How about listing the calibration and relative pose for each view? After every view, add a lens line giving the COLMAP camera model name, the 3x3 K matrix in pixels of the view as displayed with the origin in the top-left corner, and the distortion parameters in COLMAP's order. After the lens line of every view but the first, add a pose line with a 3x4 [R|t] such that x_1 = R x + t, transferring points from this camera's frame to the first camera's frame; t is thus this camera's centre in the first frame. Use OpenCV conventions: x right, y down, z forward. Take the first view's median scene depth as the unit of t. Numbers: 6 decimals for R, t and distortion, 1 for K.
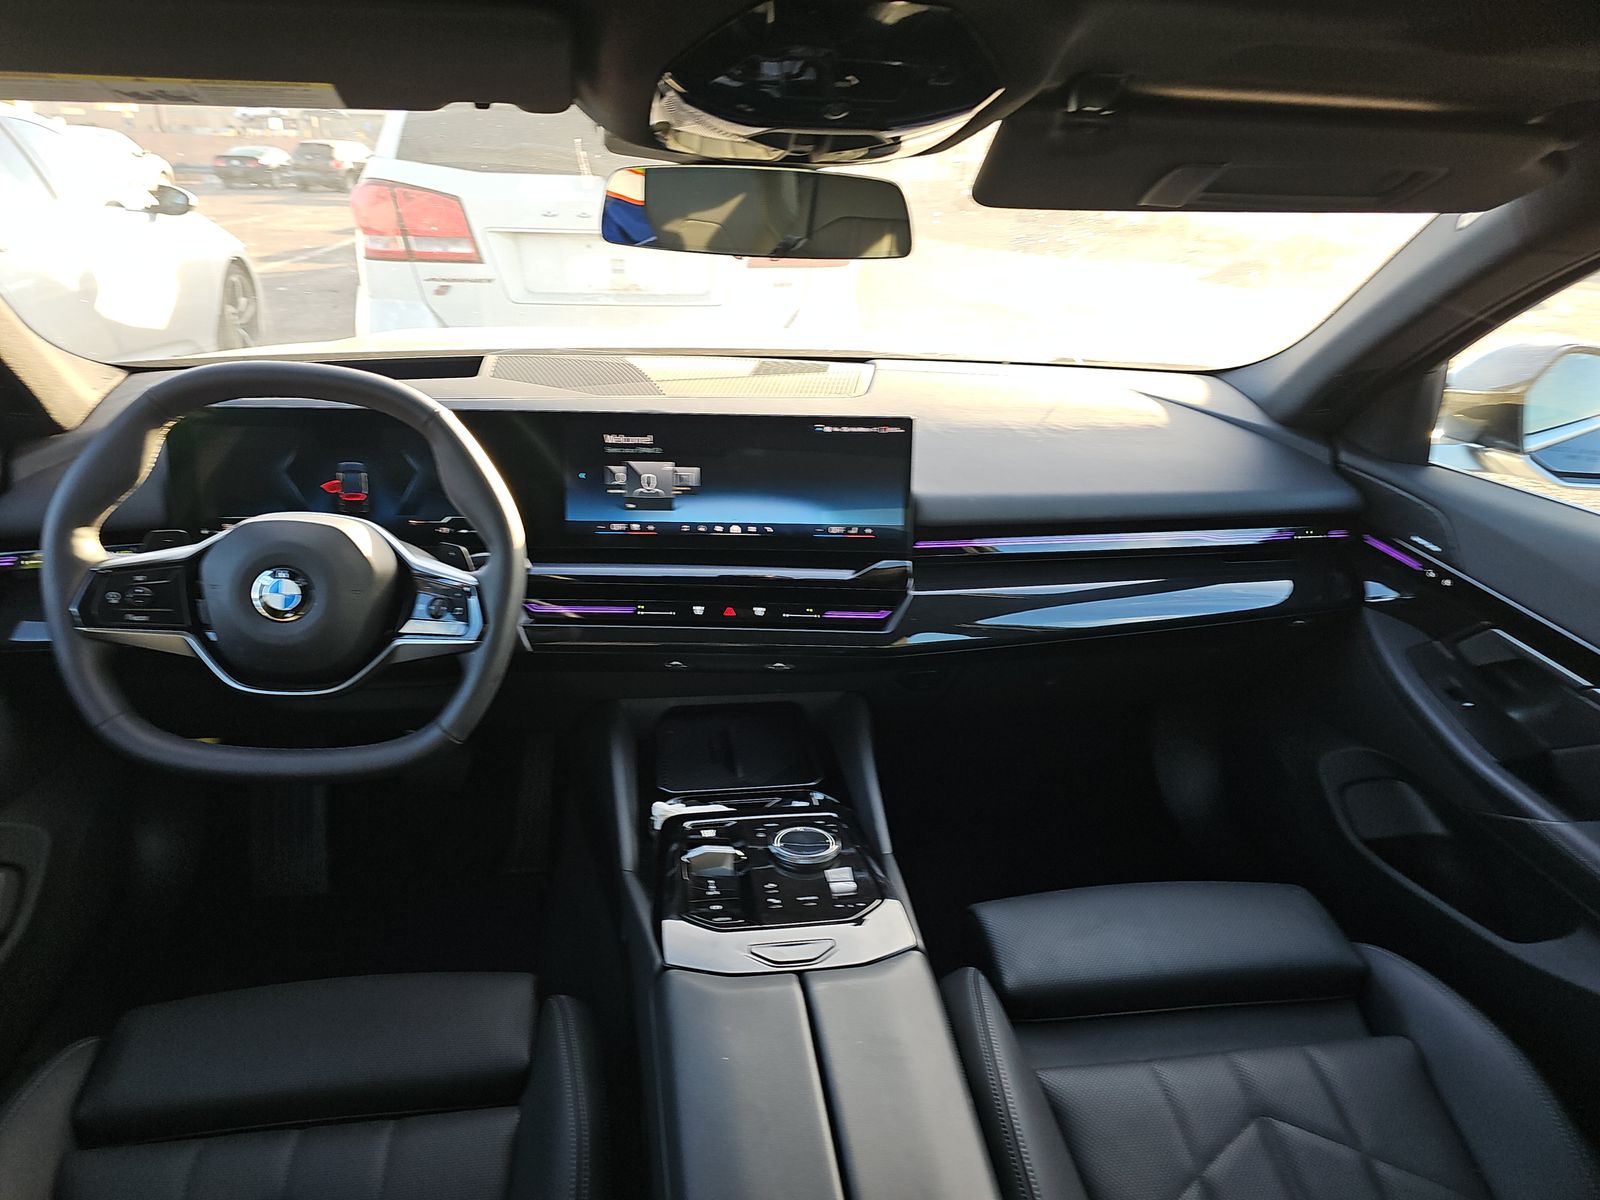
lens RADIAL K [[1061.5, 0, 800.0], [0, 1061.5, 600.0], [0, 0, 1]] dist [0.044362, -0.000930]
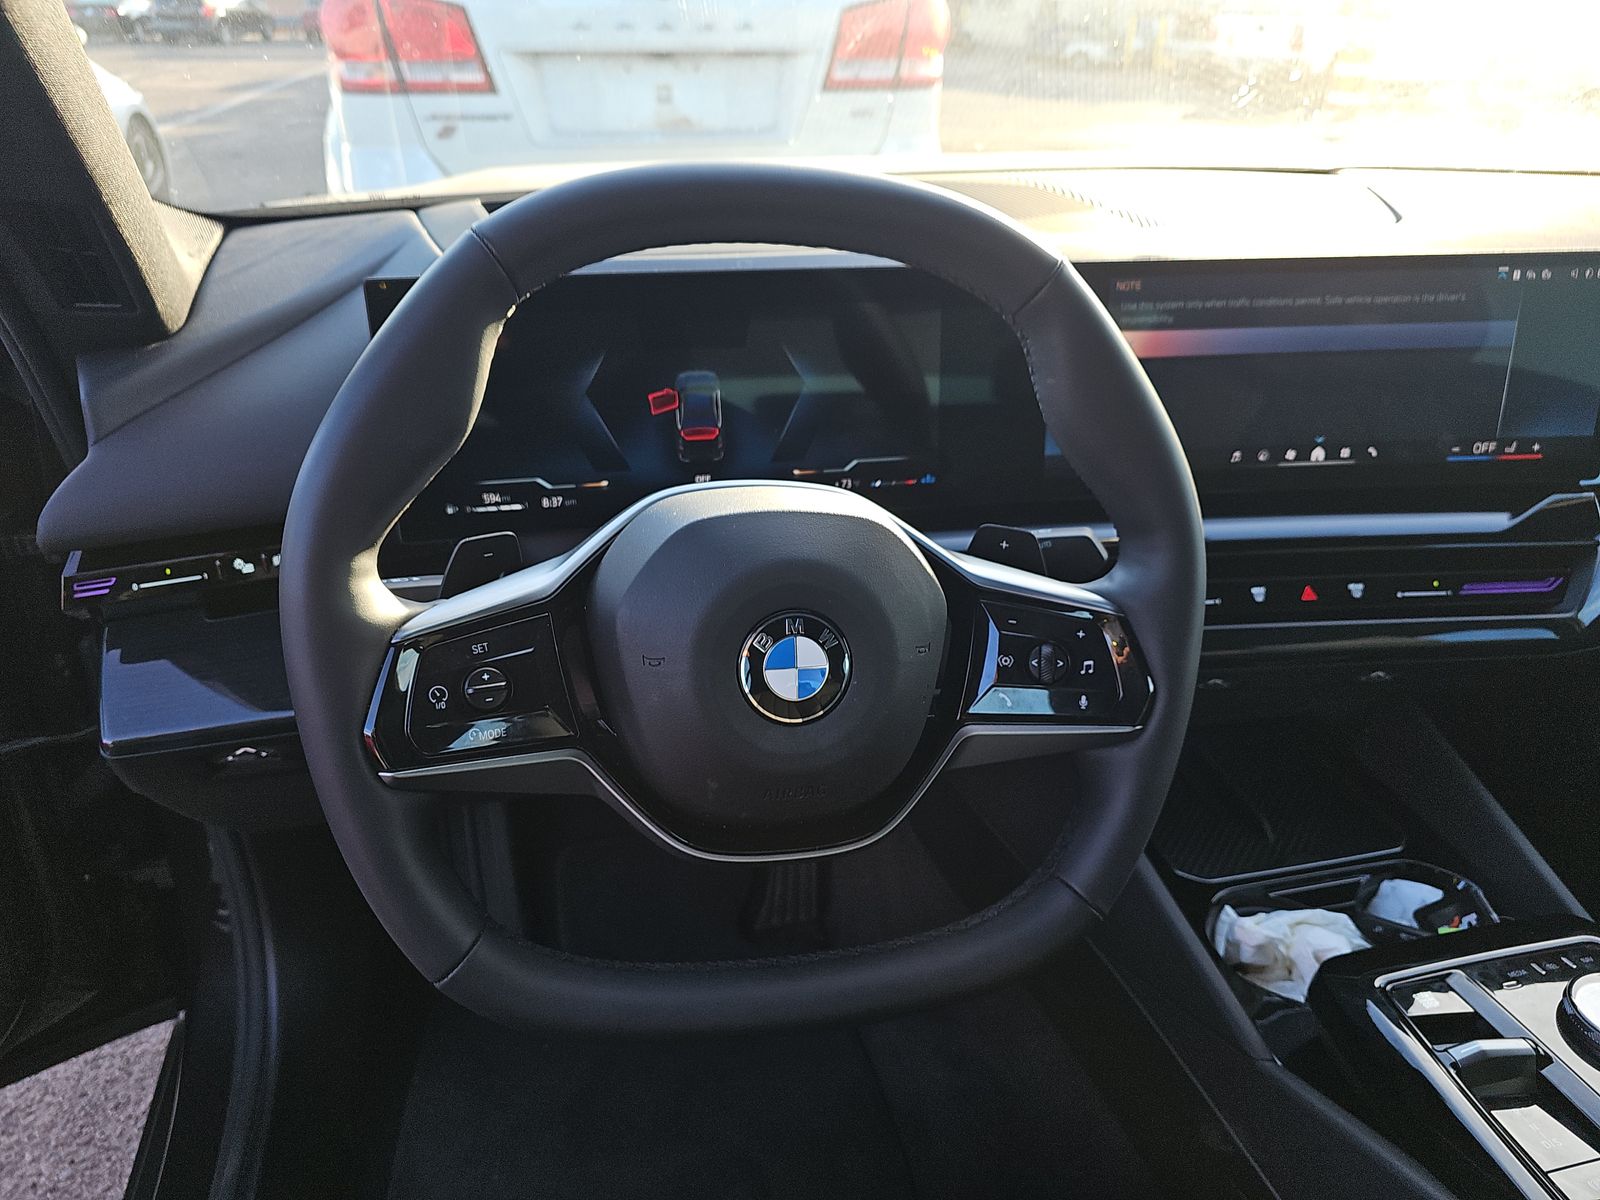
lens RADIAL K [[1084.0, 0, 800.0], [0, 1084.0, 600.0], [0, 0, 1]] dist [0.002002, -0.002370]
pose [[0.995989, -0.057537, 0.068528, -0.394886], [0.049513, 0.992301, 0.113519, -0.069069], [-0.074532, -0.109670, 0.991170, 0.410595]]
